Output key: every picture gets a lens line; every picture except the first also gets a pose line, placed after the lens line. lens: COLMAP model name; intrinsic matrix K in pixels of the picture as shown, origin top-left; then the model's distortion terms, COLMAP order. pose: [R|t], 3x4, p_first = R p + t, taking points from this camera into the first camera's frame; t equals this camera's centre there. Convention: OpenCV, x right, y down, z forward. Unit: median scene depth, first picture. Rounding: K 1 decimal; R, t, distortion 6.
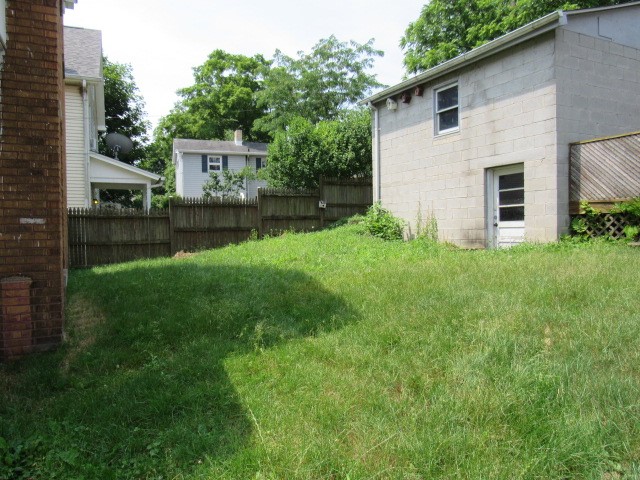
lens RADIAL K [[467.6, 0, 318.6], [0, 467.6, 241.1], [0, 0, 1]] dist [-0.009858, 0.001159]
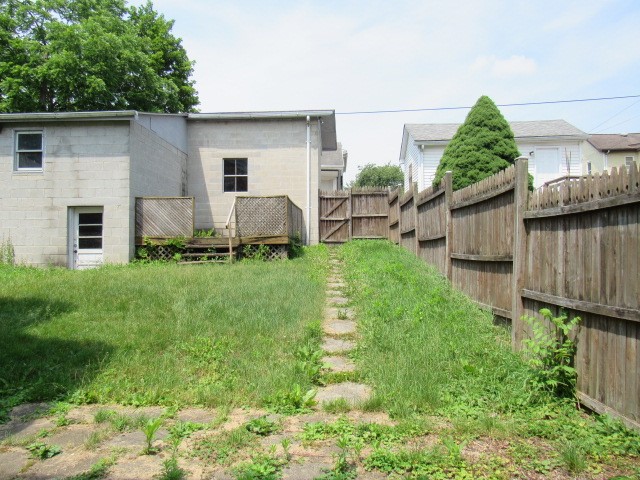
lens RADIAL K [[467.6, 0, 319.8], [0, 467.6, 239.8], [0, 0, 1]] dist [-0.009858, 0.001159]
pose [[0.514729, 0.053821, 0.855662, -0.393080], [0.016603, 0.997215, -0.072712, 0.039657], [-0.857192, 0.051634, 0.512401, -0.236679]]
